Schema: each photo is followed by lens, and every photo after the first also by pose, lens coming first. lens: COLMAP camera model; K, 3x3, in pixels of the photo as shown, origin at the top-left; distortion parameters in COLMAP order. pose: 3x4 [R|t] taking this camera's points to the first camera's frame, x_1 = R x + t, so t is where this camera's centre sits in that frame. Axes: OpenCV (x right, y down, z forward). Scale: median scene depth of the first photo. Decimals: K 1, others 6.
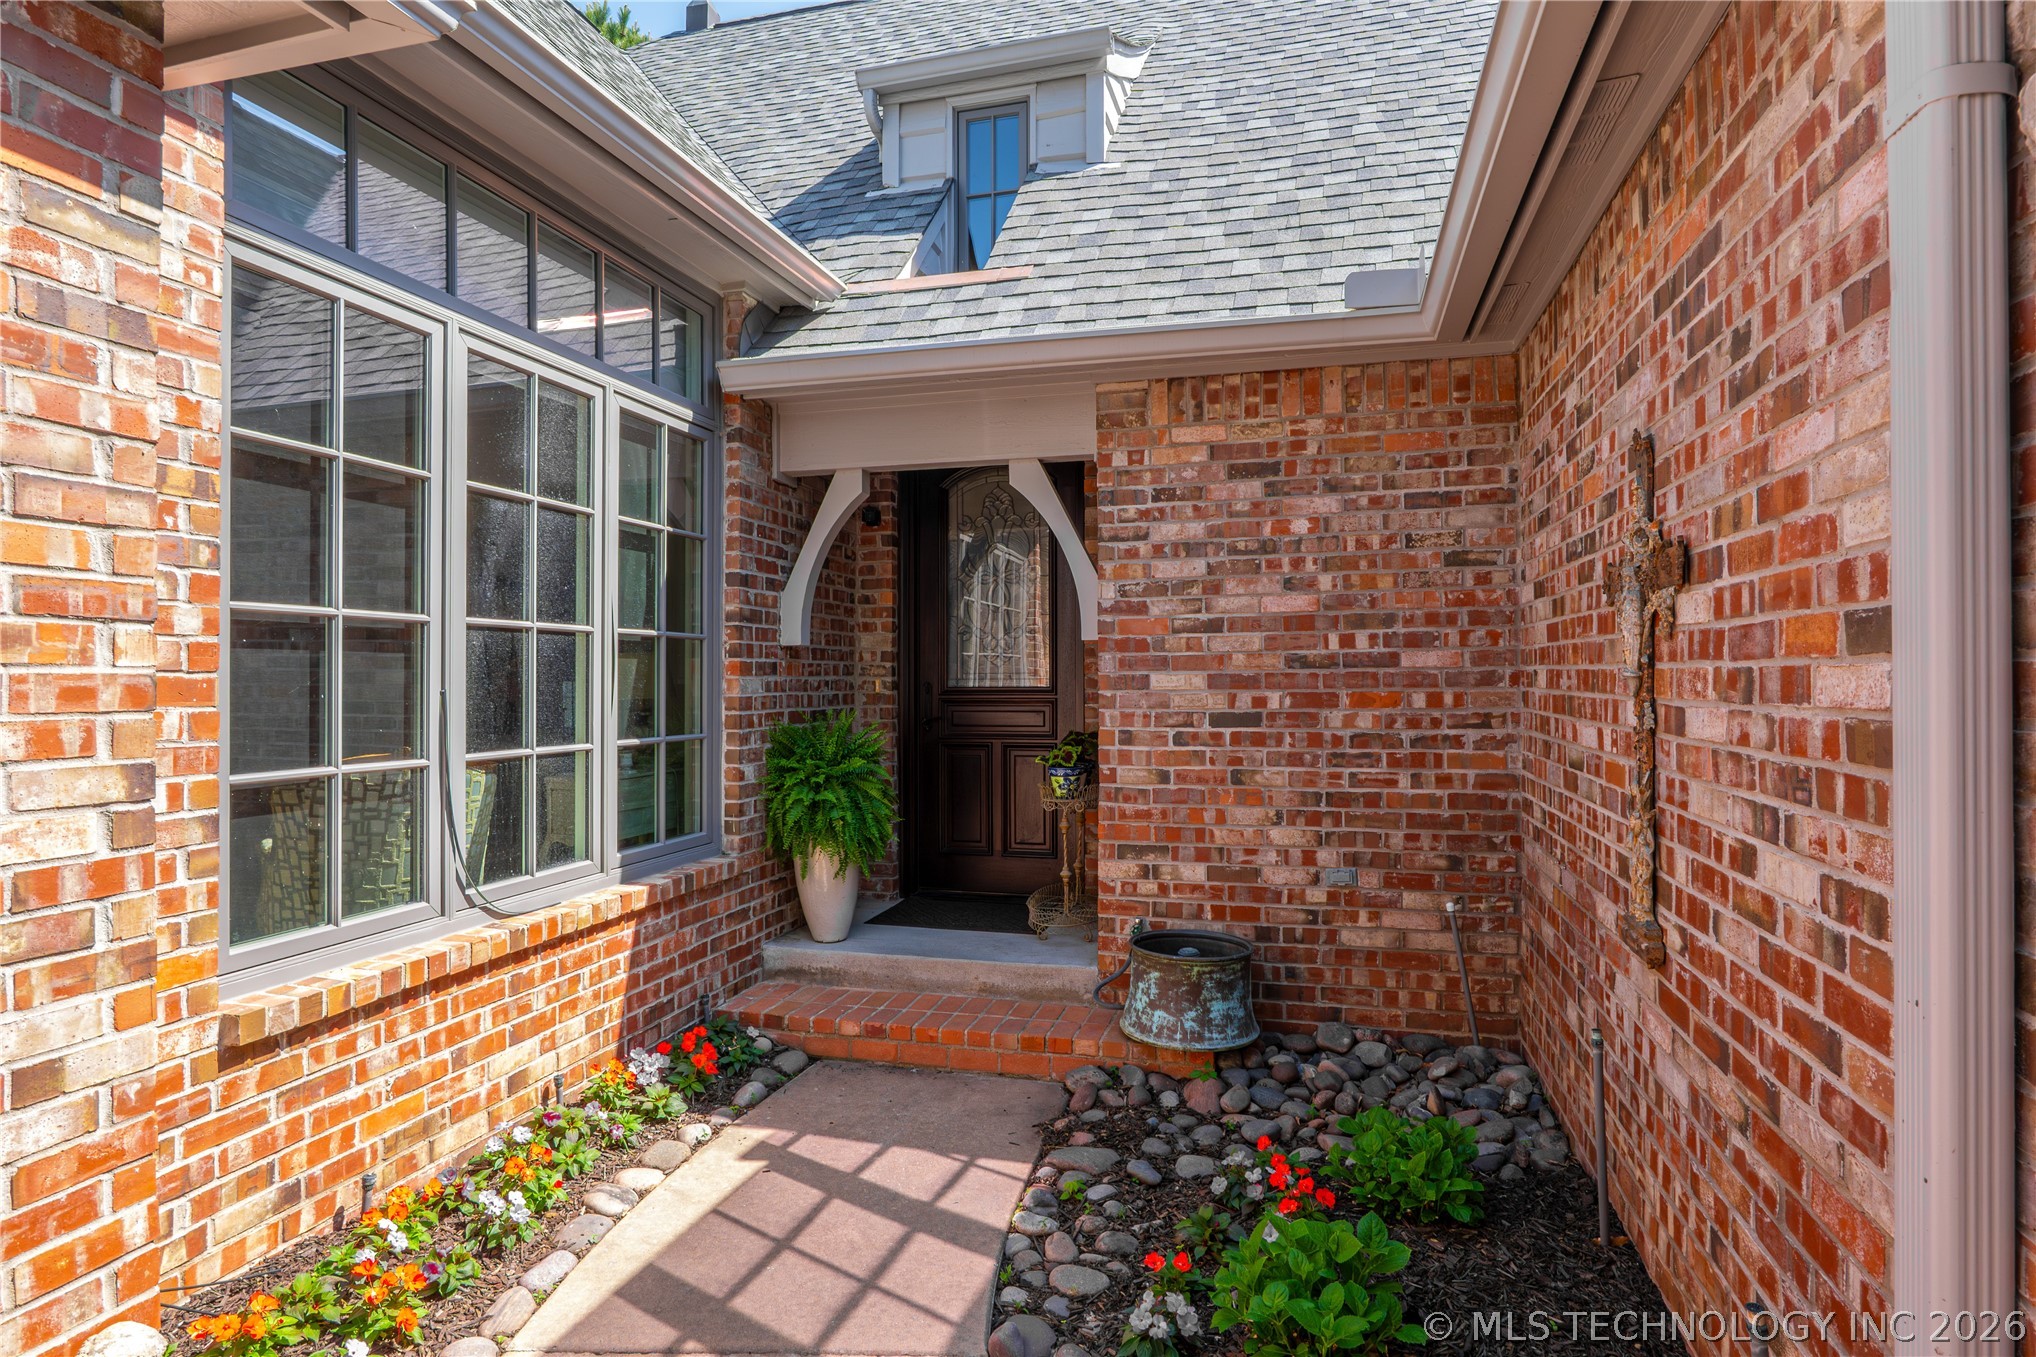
lens RADIAL K [[1076.9, 0, 1025.1], [0, 1076.9, 679.2], [0, 0, 1]] dist [-0.023926, 0.013198]
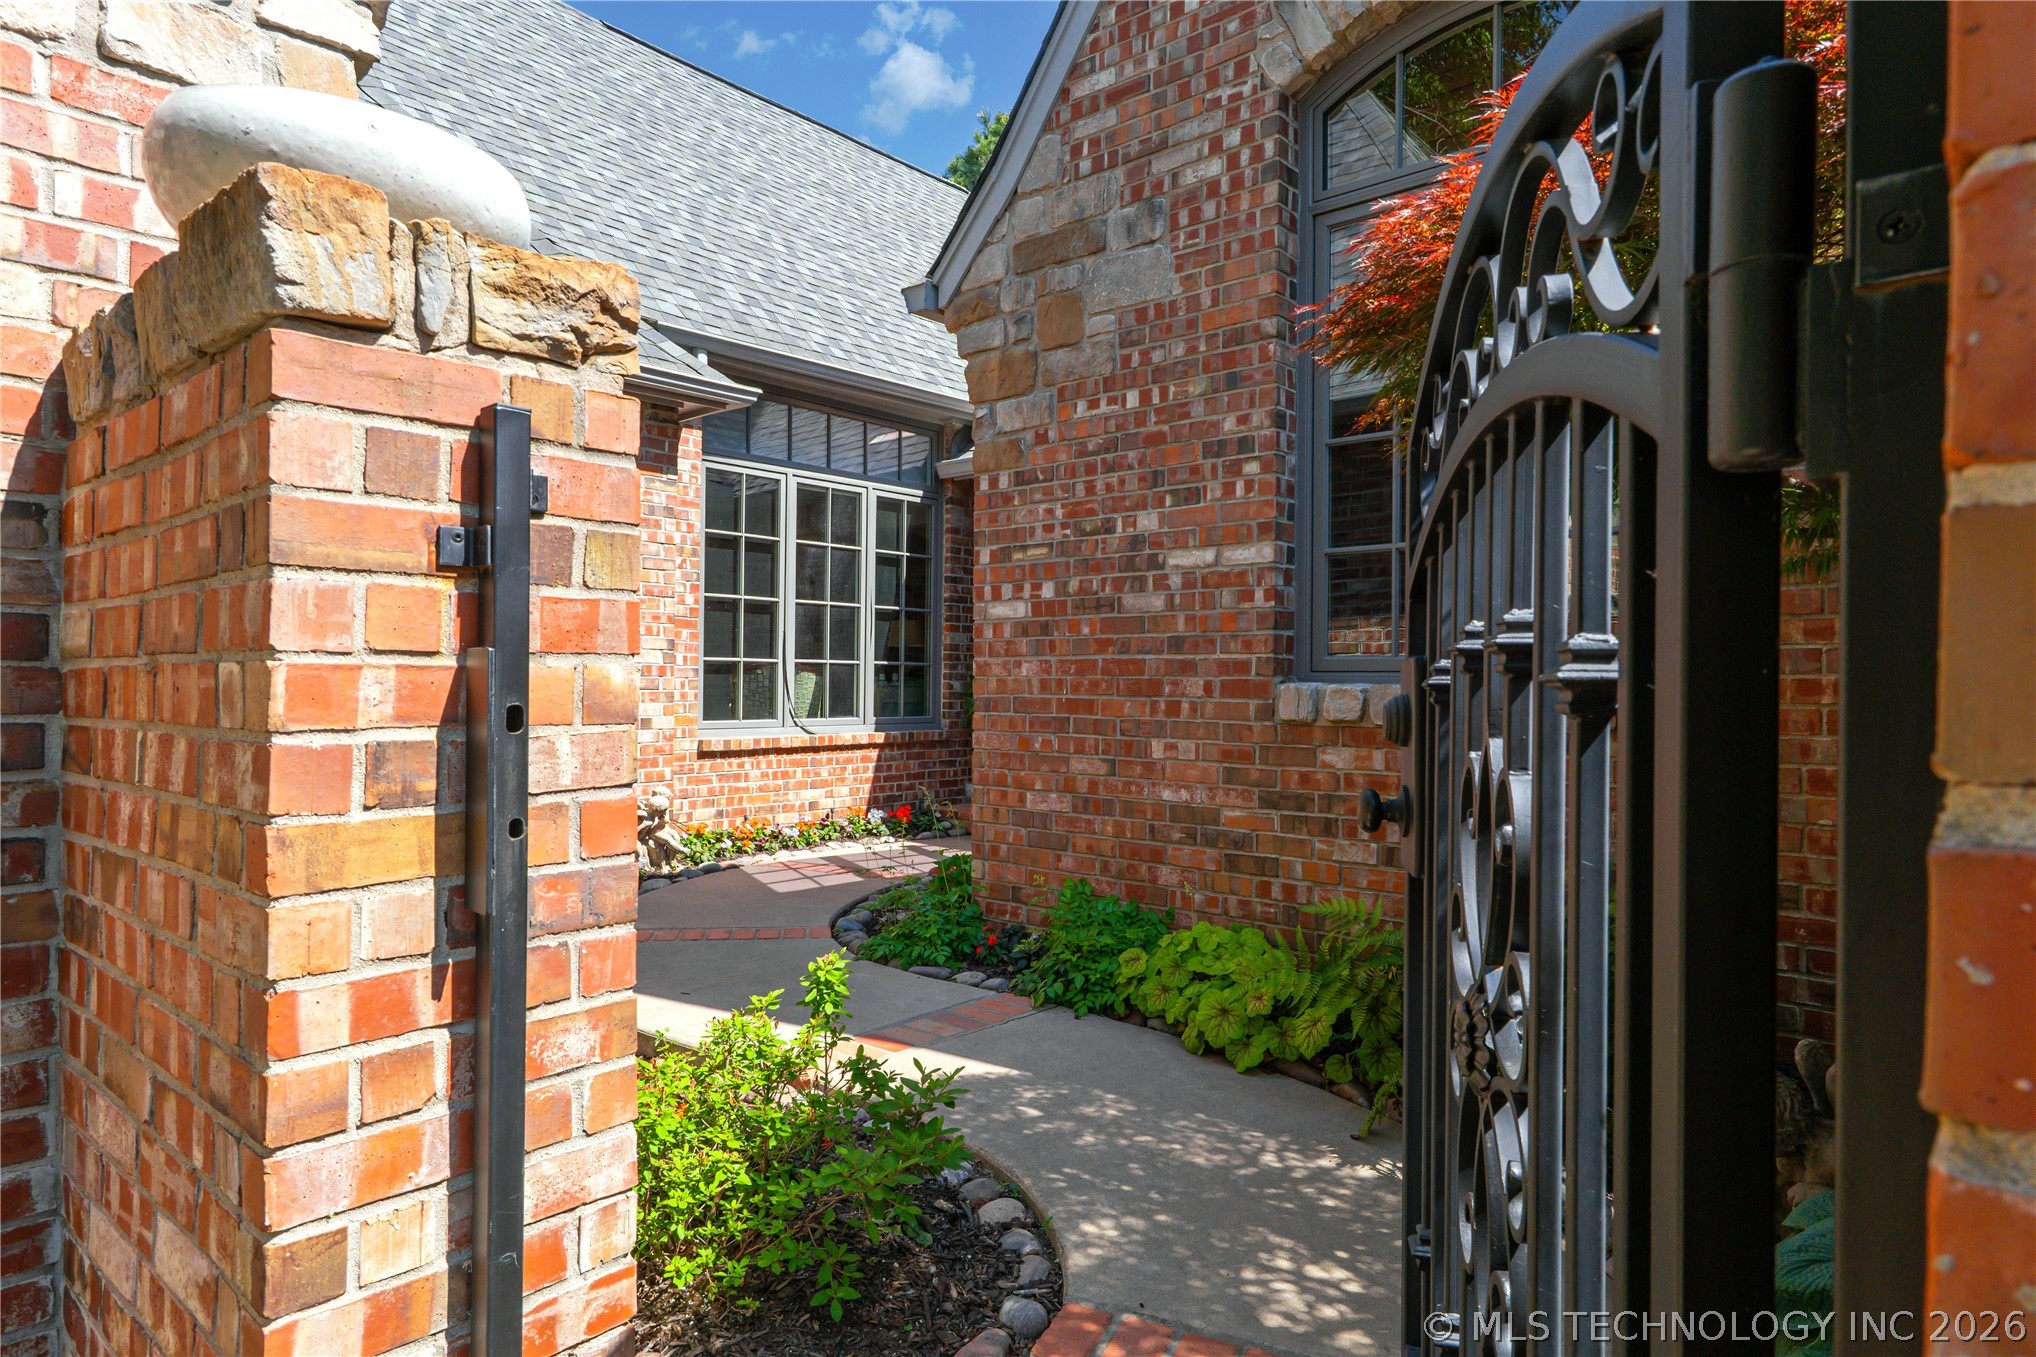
lens RADIAL K [[1196.2, 0, 1025.0], [0, 1196.2, 682.5], [0, 0, 1]] dist [0.002170, 0.000854]
pose [[0.897662, 0.008147, -0.440609, 1.088189], [-0.010144, 0.999946, -0.002177, 0.124653], [0.440568, 0.006423, 0.897696, -1.123704]]
